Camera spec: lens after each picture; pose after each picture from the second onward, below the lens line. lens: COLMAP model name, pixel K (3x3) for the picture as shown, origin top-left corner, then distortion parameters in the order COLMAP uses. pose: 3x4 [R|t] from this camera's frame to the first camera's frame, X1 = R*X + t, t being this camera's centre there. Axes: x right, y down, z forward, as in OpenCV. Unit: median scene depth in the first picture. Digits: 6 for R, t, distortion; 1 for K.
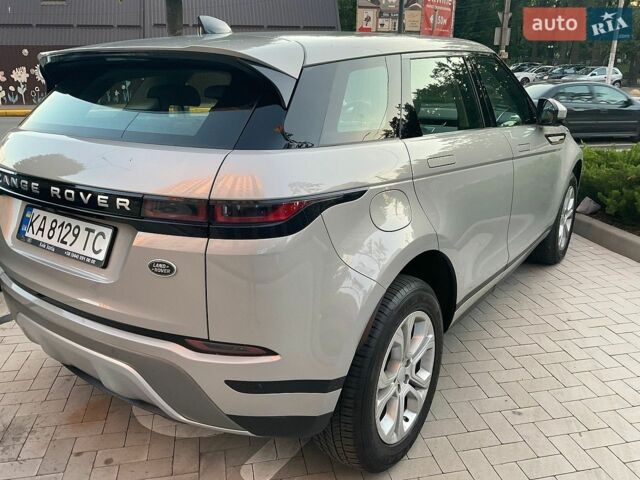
lens RADIAL K [[532.4, 0, 320.0], [0, 532.4, 240.0], [0, 0, 1]] dist [0.051087, -0.096091]
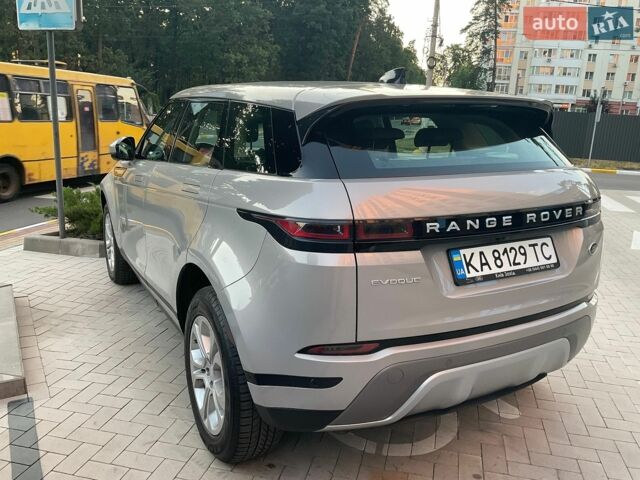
lens RADIAL K [[532.4, 0, 320.0], [0, 532.4, 240.0], [0, 0, 1]] dist [0.051087, -0.096091]
pose [[0.438038, -0.192412, 0.878123, -1.523429], [0.257005, 0.962859, 0.082776, -0.226942], [-0.861436, 0.189423, 0.471220, 0.756839]]
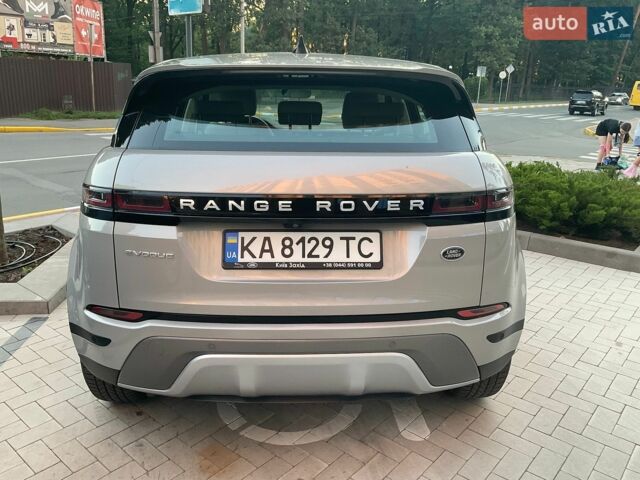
lens RADIAL K [[532.4, 0, 320.0], [0, 532.4, 240.0], [0, 0, 1]] dist [0.051087, -0.096091]
pose [[0.789235, -0.151368, 0.595143, -0.982419], [0.168250, 0.985361, 0.027494, -0.047733], [-0.590593, 0.078433, 0.803149, 0.173297]]
